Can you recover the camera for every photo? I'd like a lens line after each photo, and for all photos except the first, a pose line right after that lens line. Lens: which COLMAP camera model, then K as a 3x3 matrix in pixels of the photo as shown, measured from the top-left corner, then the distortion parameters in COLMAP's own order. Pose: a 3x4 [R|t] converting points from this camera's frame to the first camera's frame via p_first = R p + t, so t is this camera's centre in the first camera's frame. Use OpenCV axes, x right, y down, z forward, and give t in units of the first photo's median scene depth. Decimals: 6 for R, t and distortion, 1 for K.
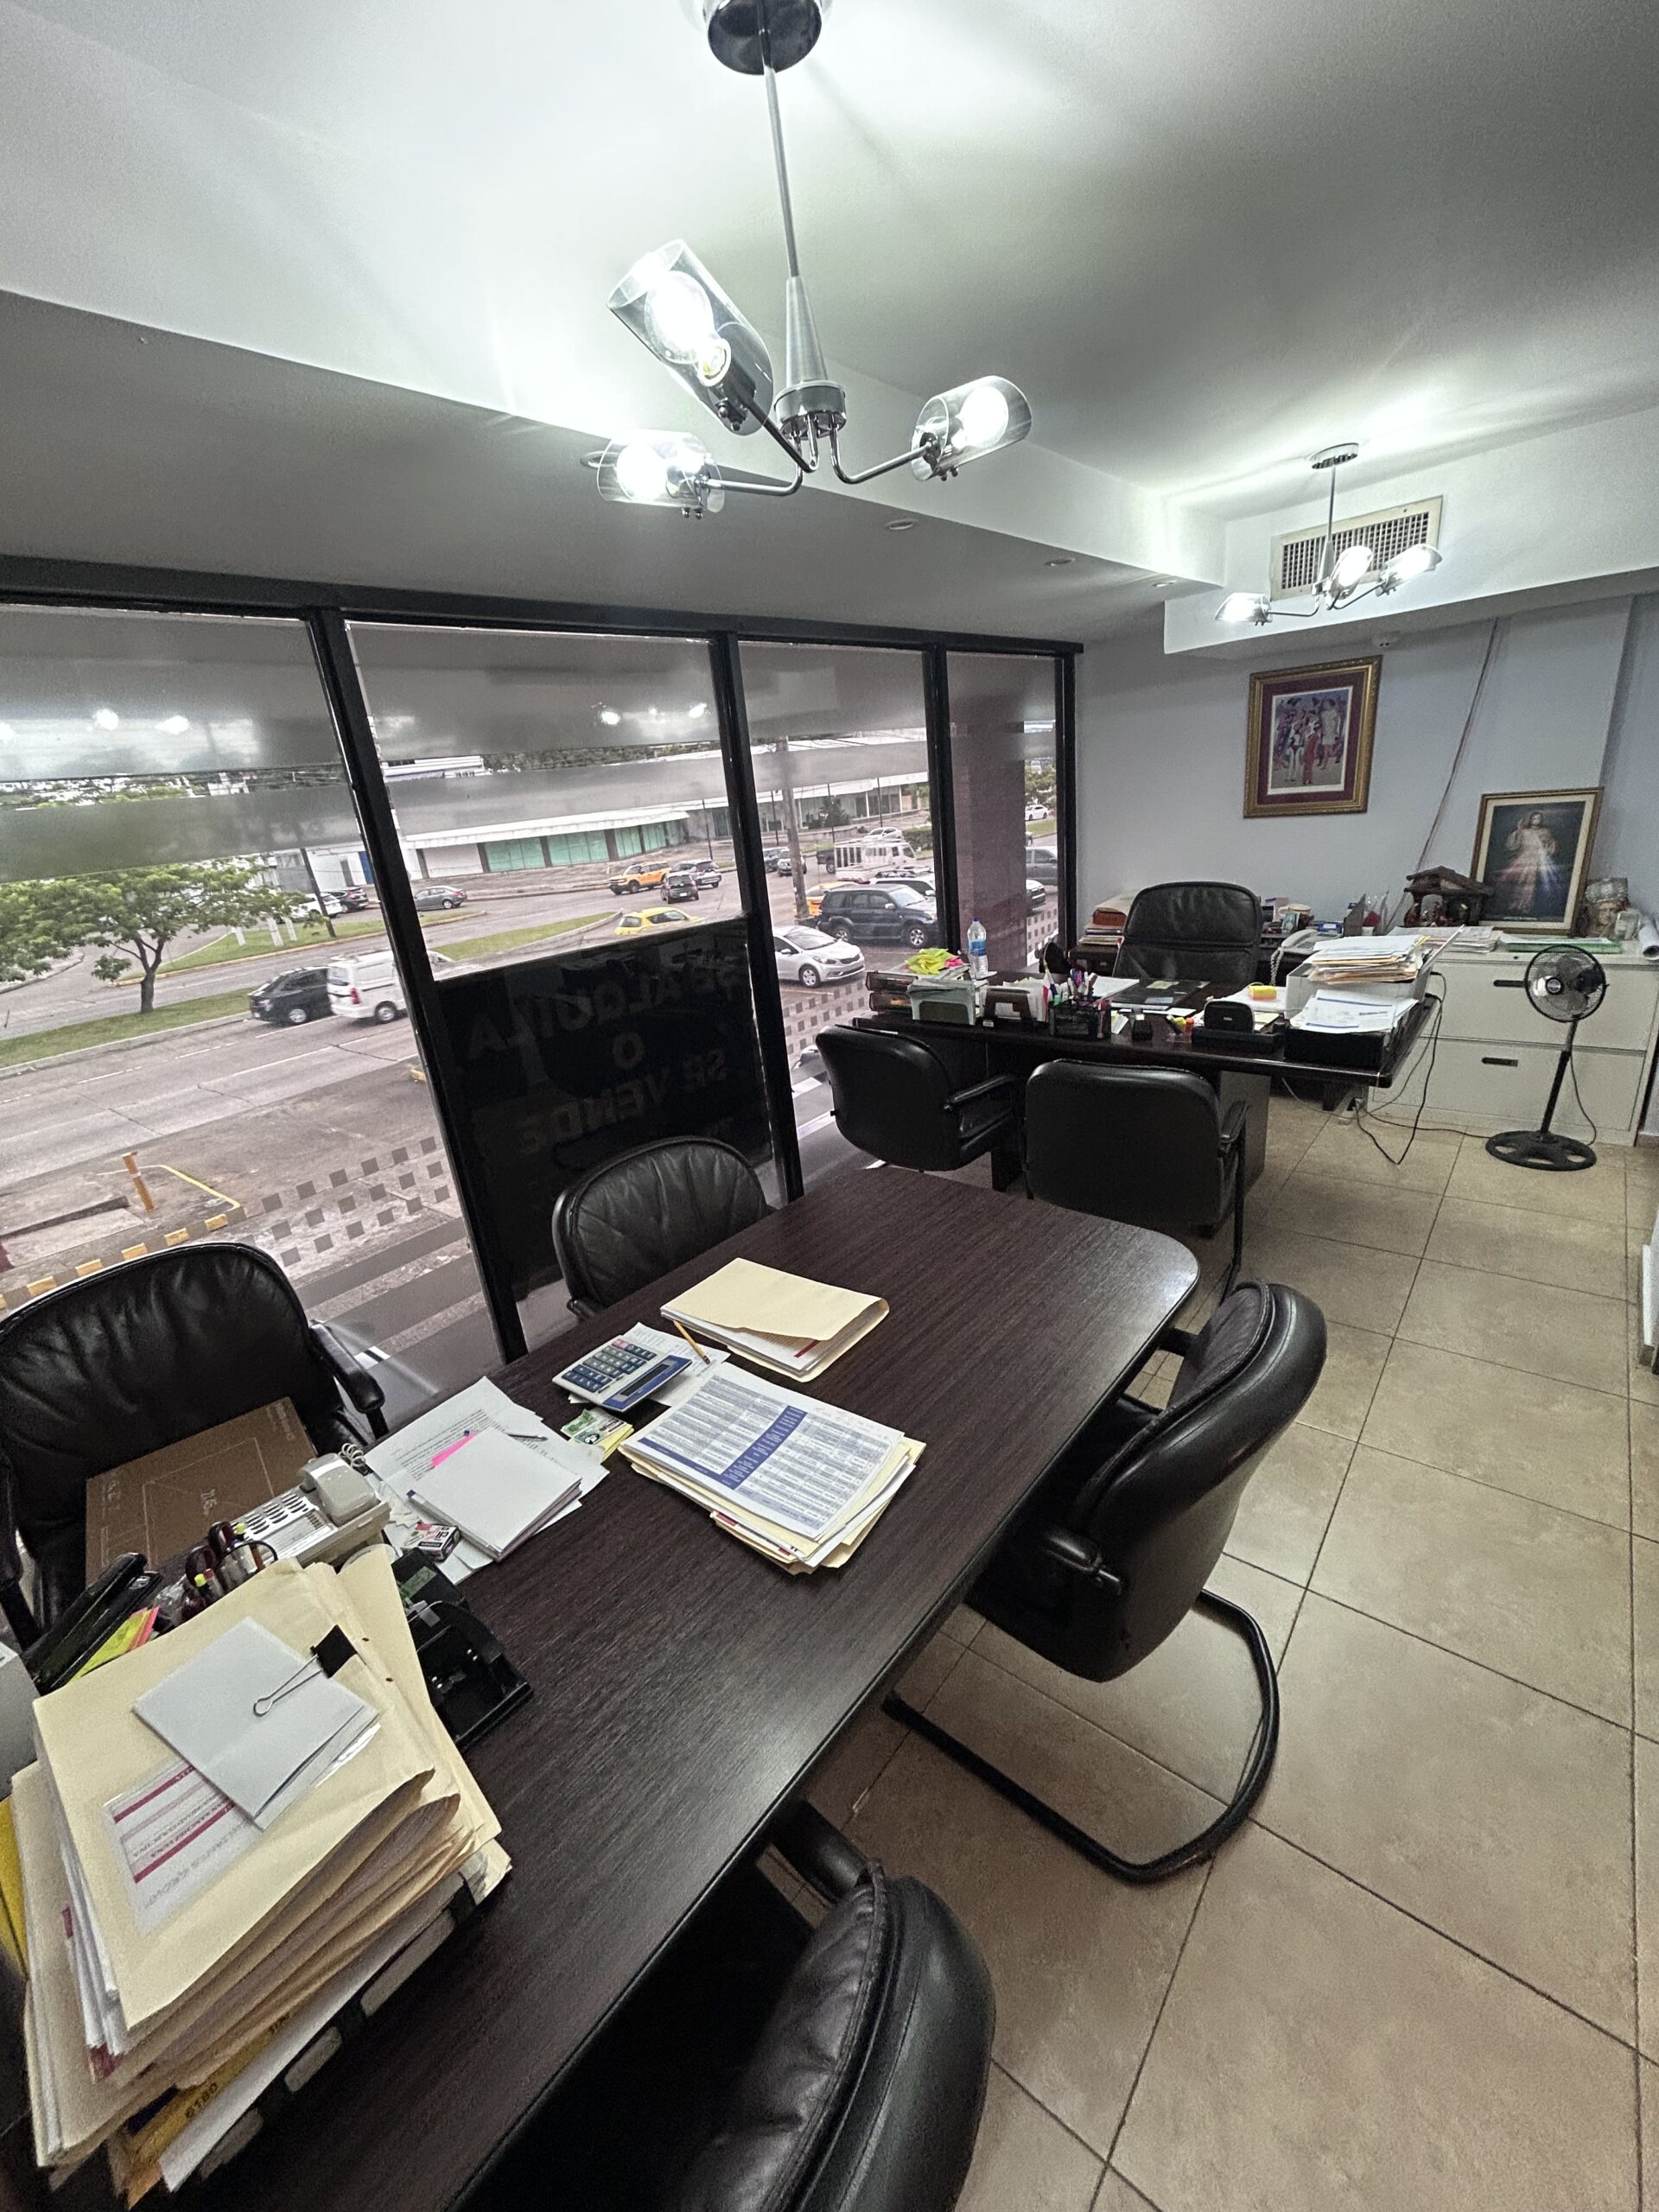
lens RADIAL K [[892.9, 0, 830.6], [0, 892.9, 1103.2], [0, 0, 1]] dist [-0.000979, 0.004854]
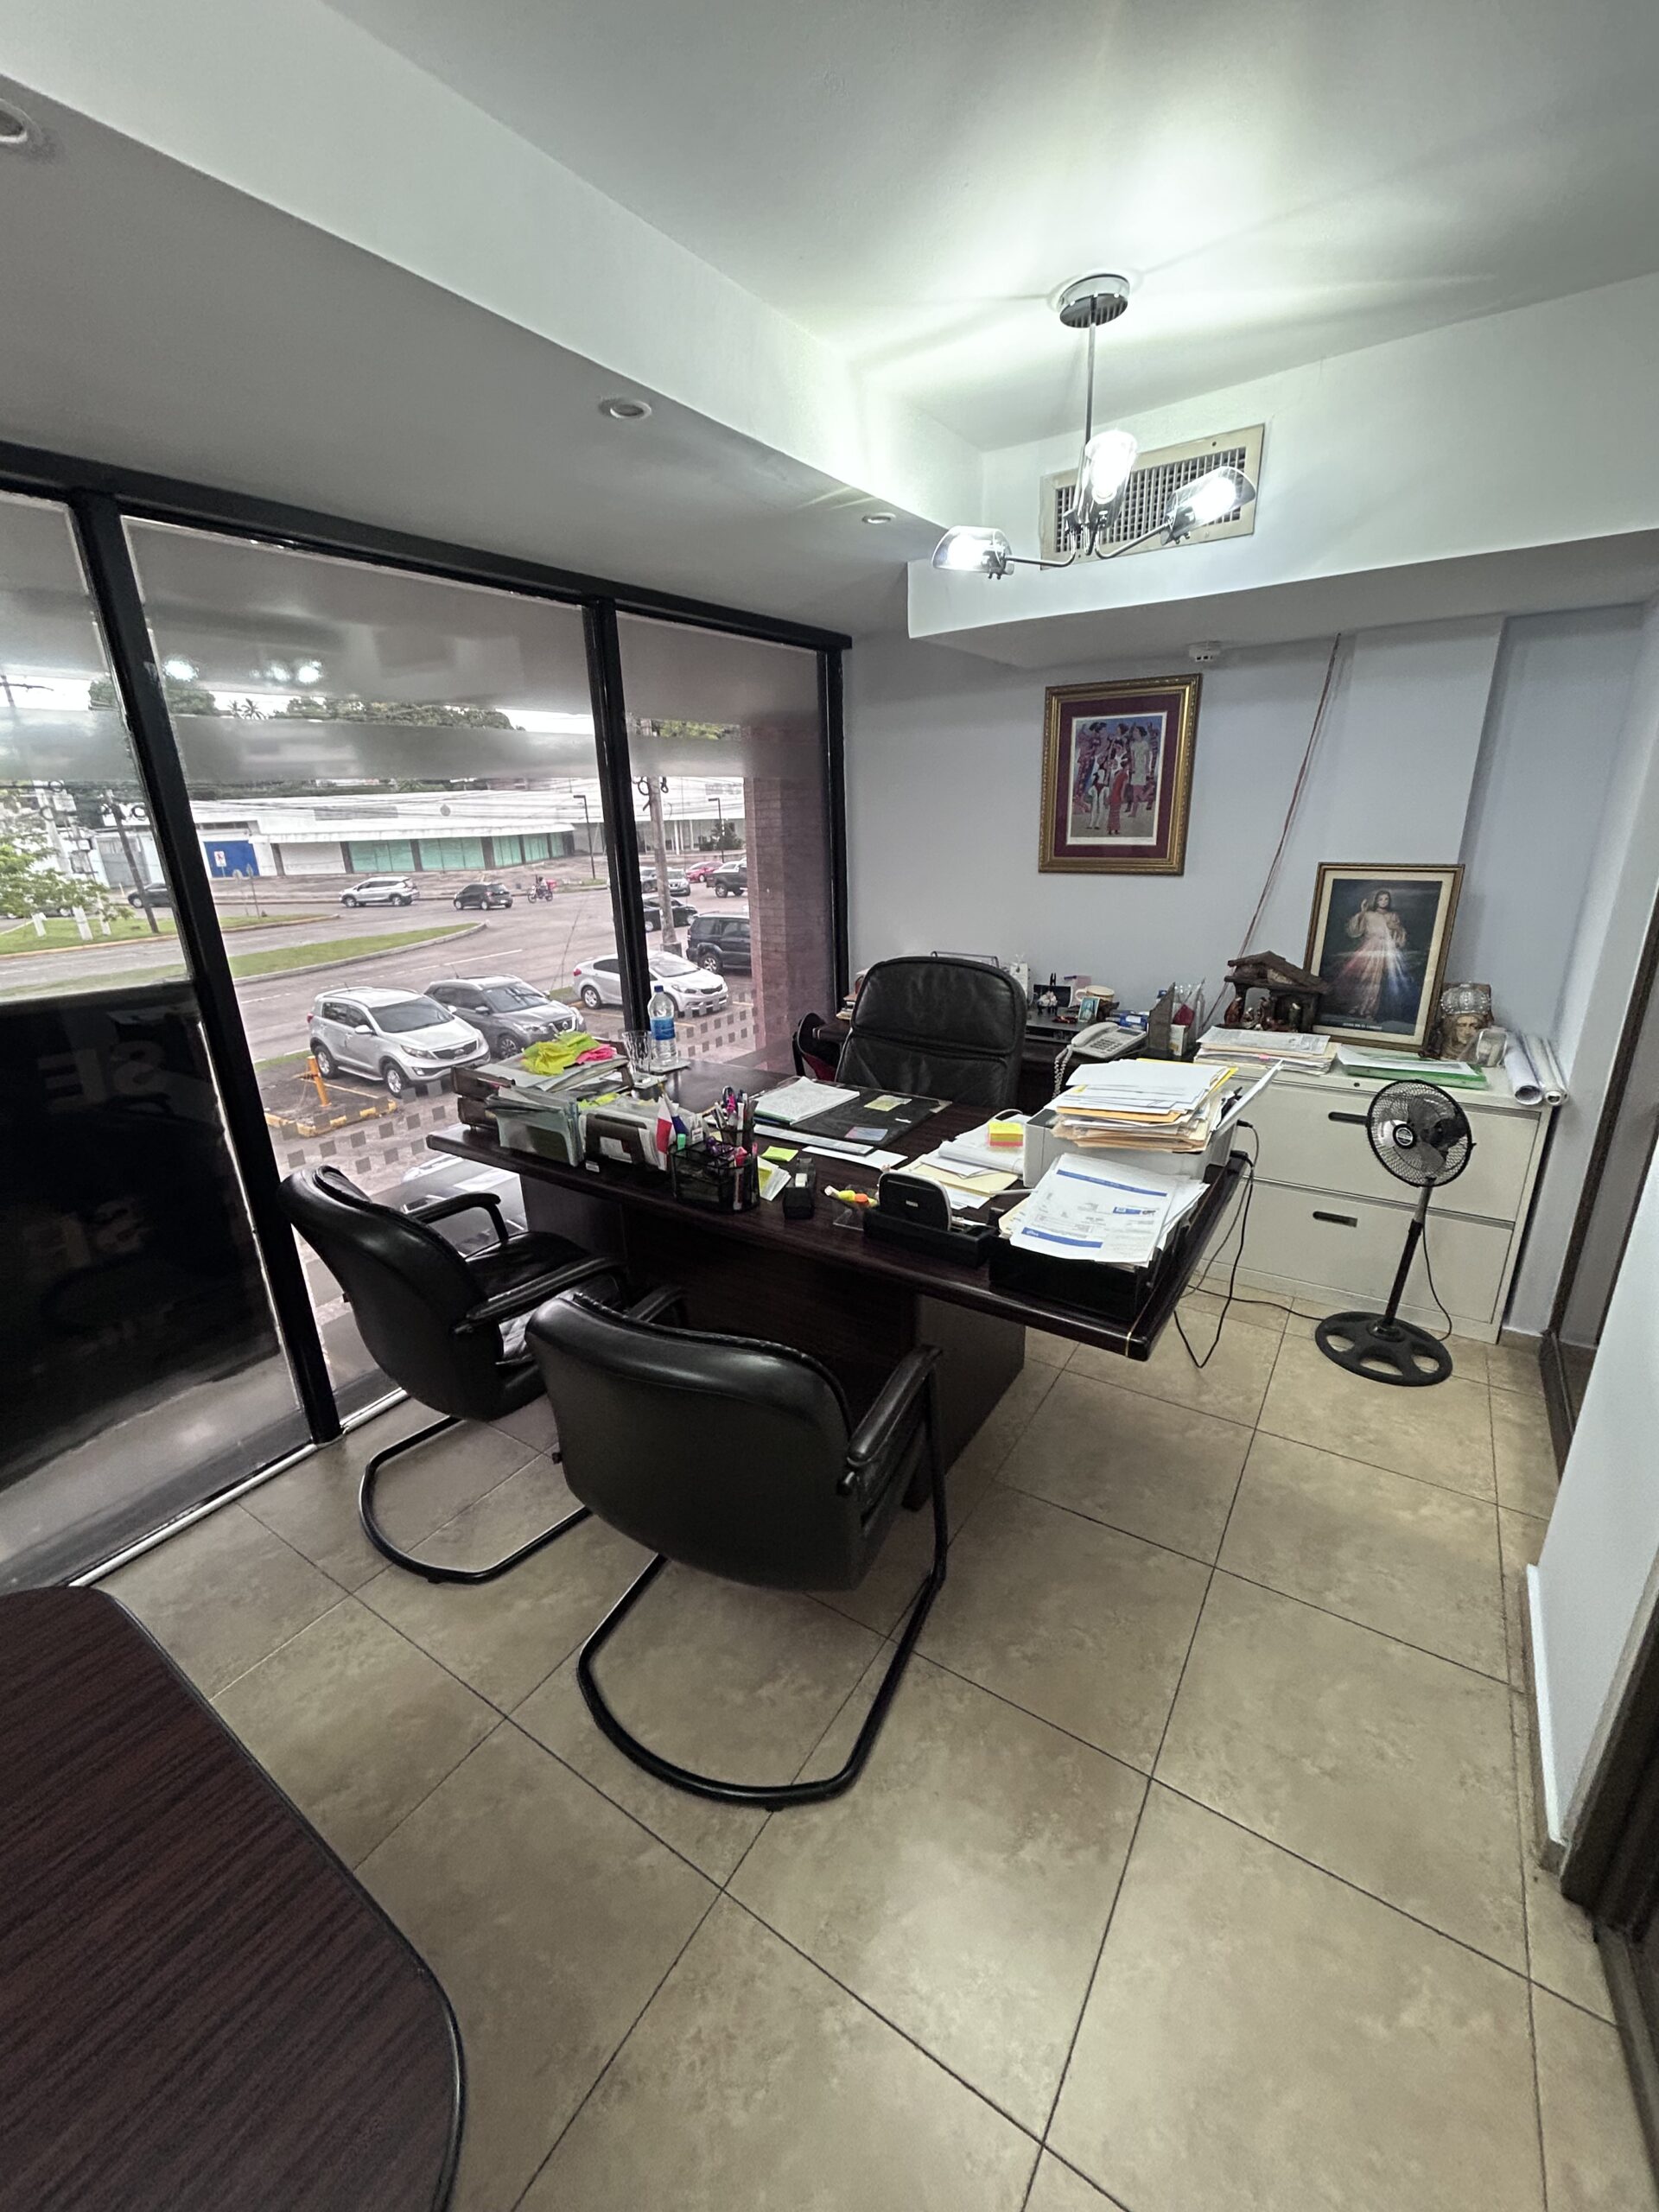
lens RADIAL K [[904.8, 0, 822.8], [0, 904.8, 1107.4], [0, 0, 1]] dist [-0.001026, -0.000029]
pose [[0.992224, 0.035601, 0.119263, 0.225138], [-0.032411, 0.999066, -0.028586, -0.101645], [-0.120169, 0.024498, 0.992451, 0.291396]]
